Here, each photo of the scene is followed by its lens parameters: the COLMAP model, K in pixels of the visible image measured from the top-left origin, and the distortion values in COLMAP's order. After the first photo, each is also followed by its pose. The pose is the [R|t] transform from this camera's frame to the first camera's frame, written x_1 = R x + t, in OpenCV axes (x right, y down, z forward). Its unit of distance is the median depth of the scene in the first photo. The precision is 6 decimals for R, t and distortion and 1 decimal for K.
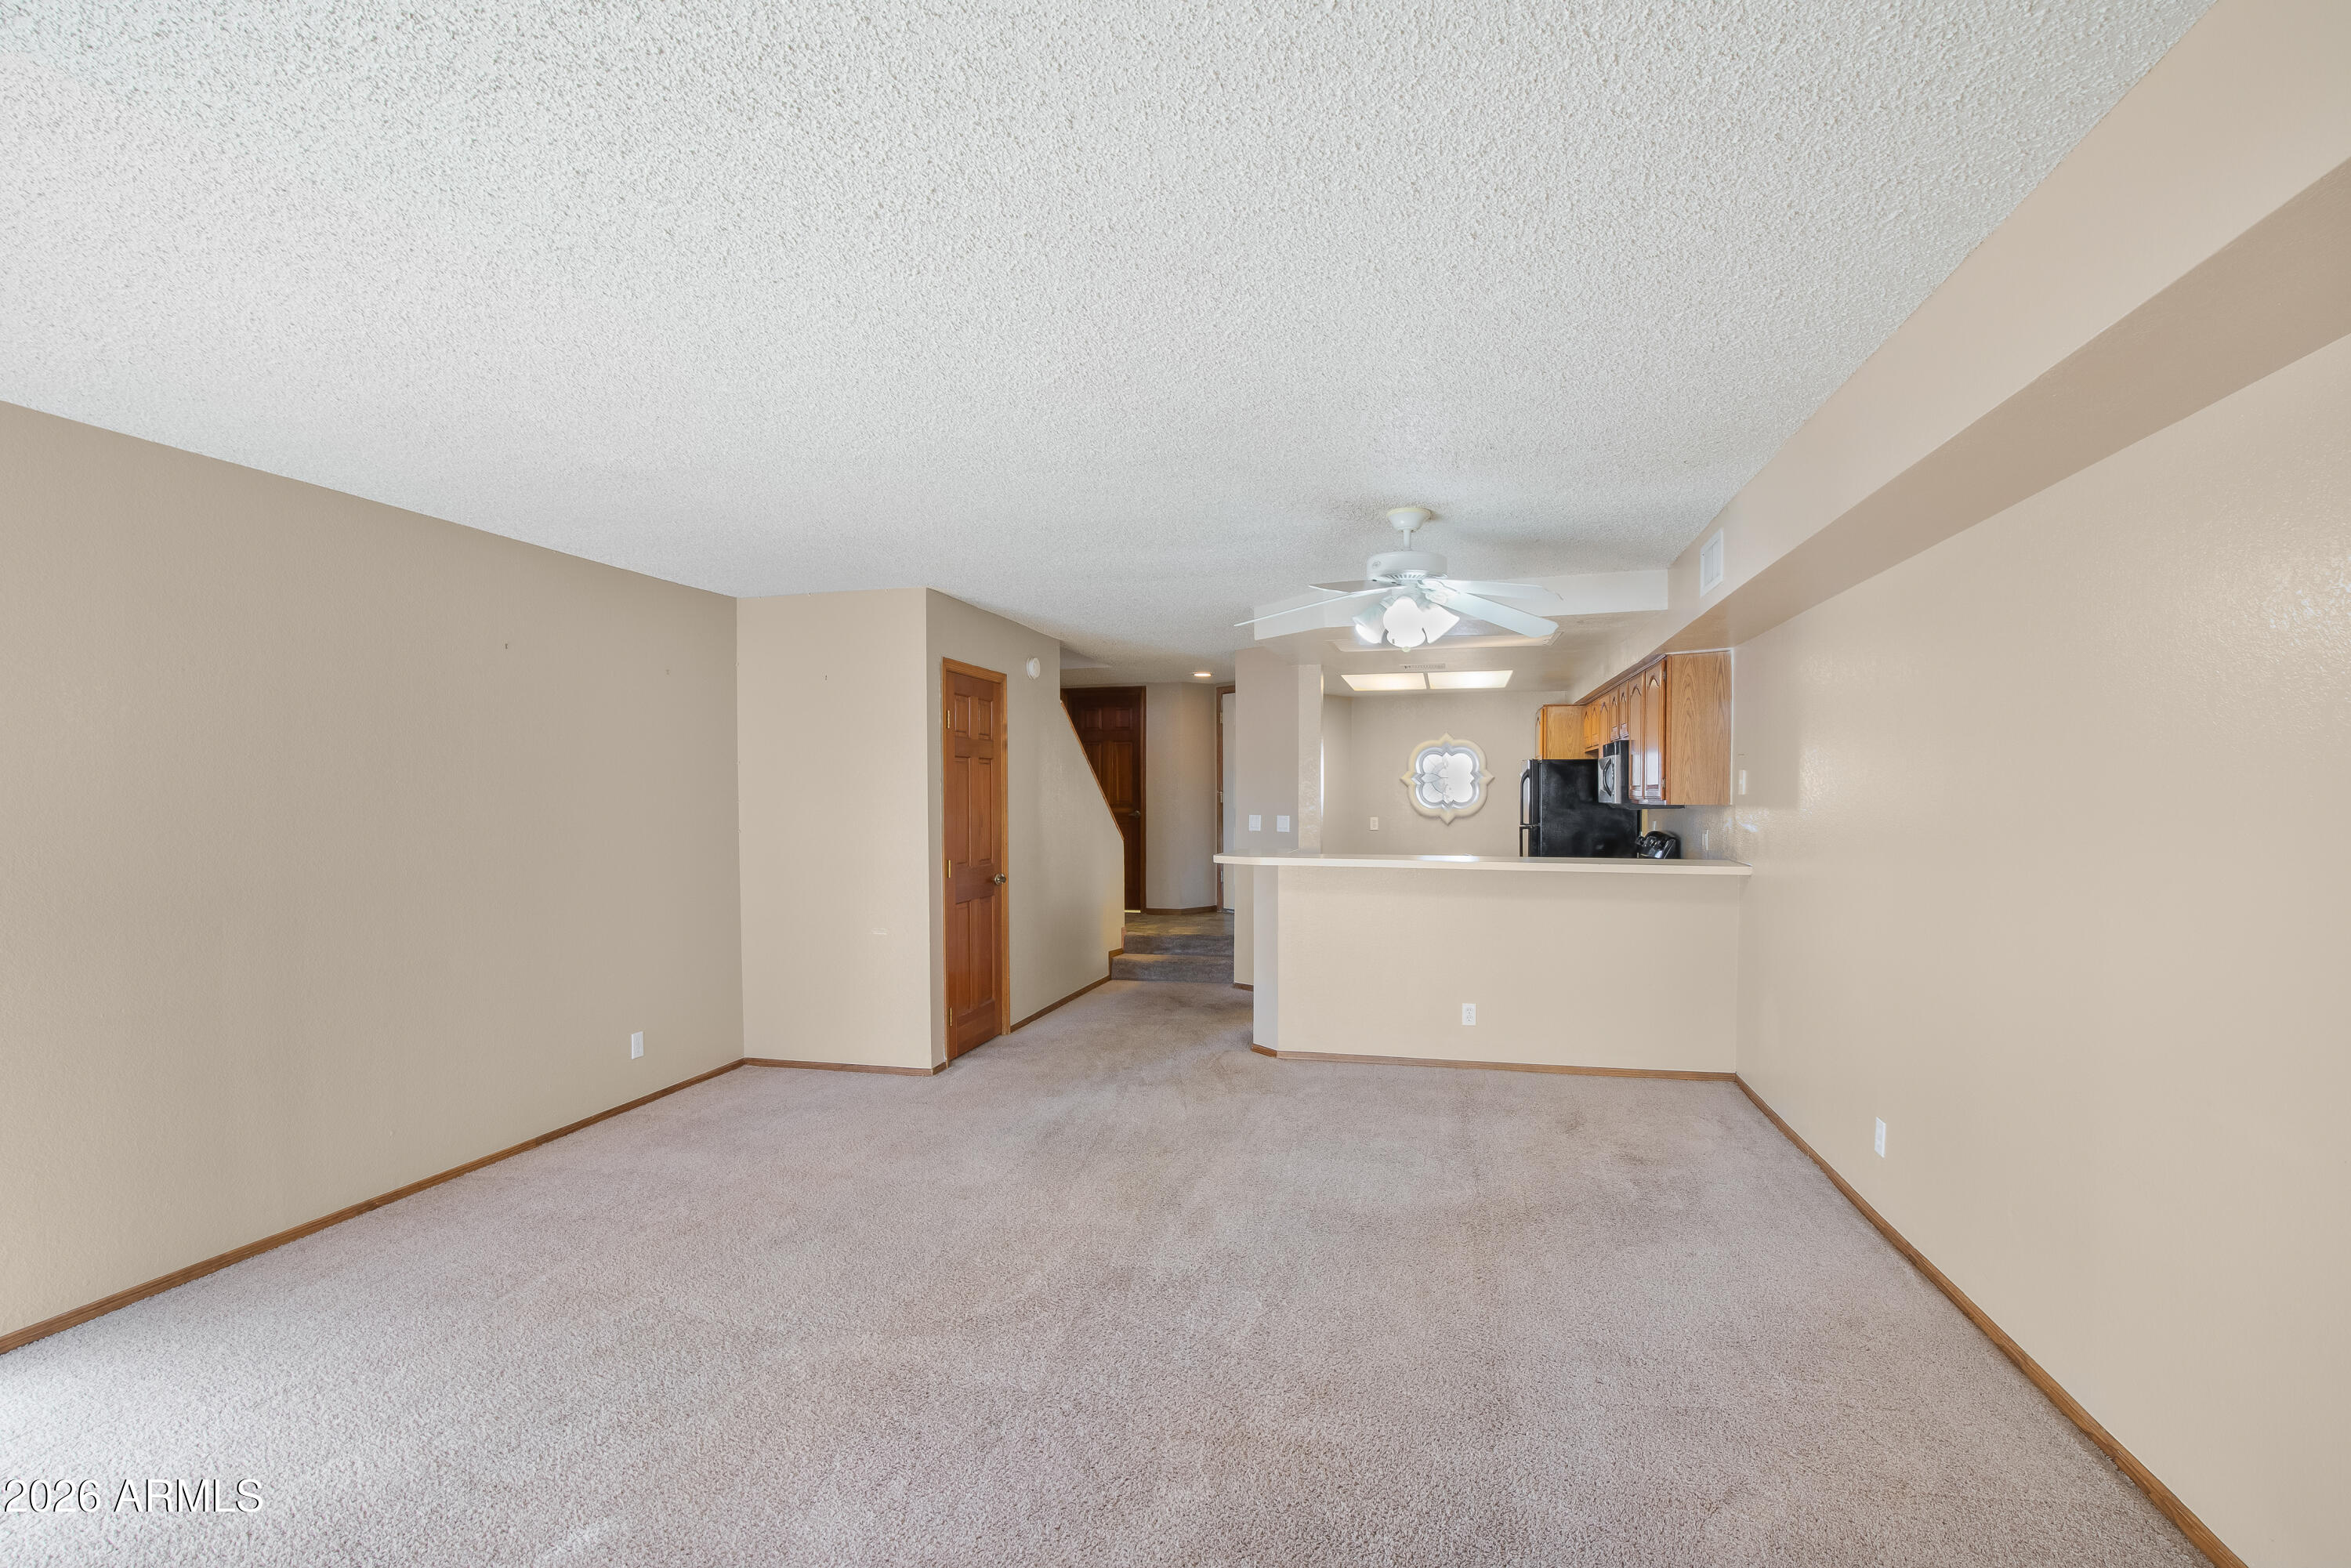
lens RADIAL K [[1092.7, 0, 1173.2], [0, 1092.7, 798.9], [0, 0, 1]] dist [-0.028777, 0.006584]
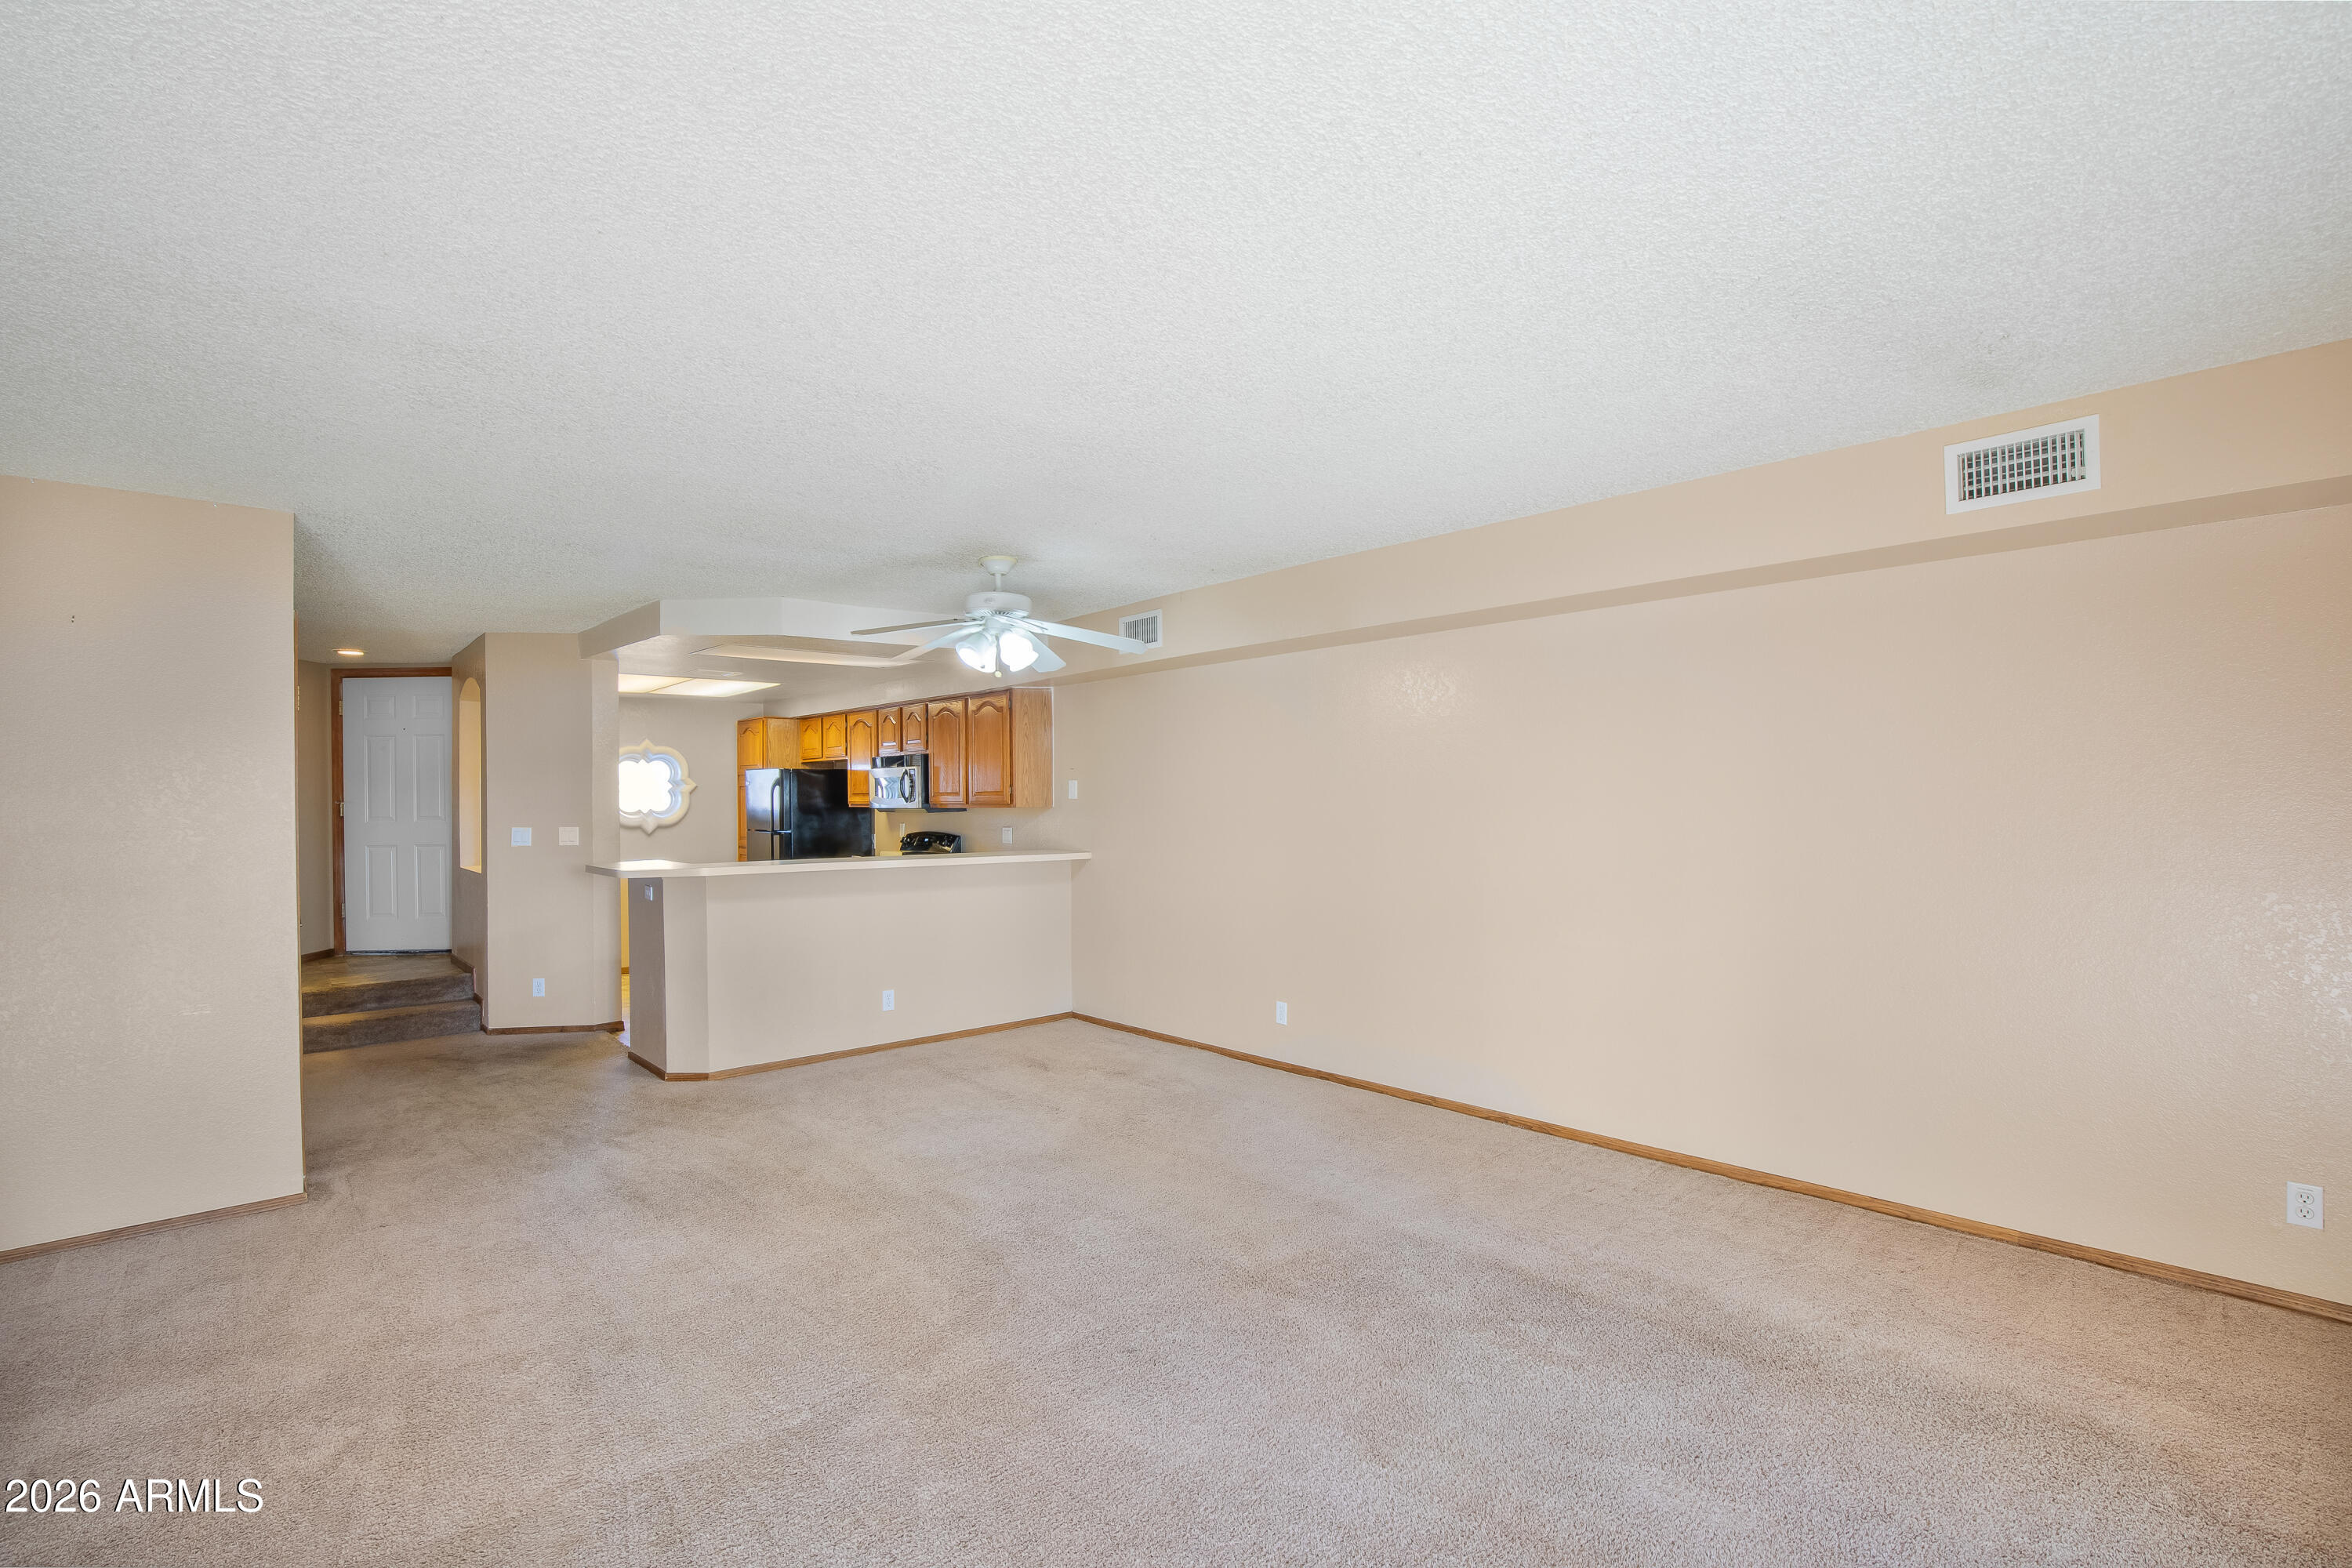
lens RADIAL K [[1093.2, 0, 1173.7], [0, 1093.2, 798.9], [0, 0, 1]] dist [-0.028777, 0.006584]
pose [[0.562709, -0.003617, 0.826647, -0.456562], [0.011888, 0.999922, -0.003717, 0.001888], [-0.826569, 0.011919, 0.562709, 0.134321]]
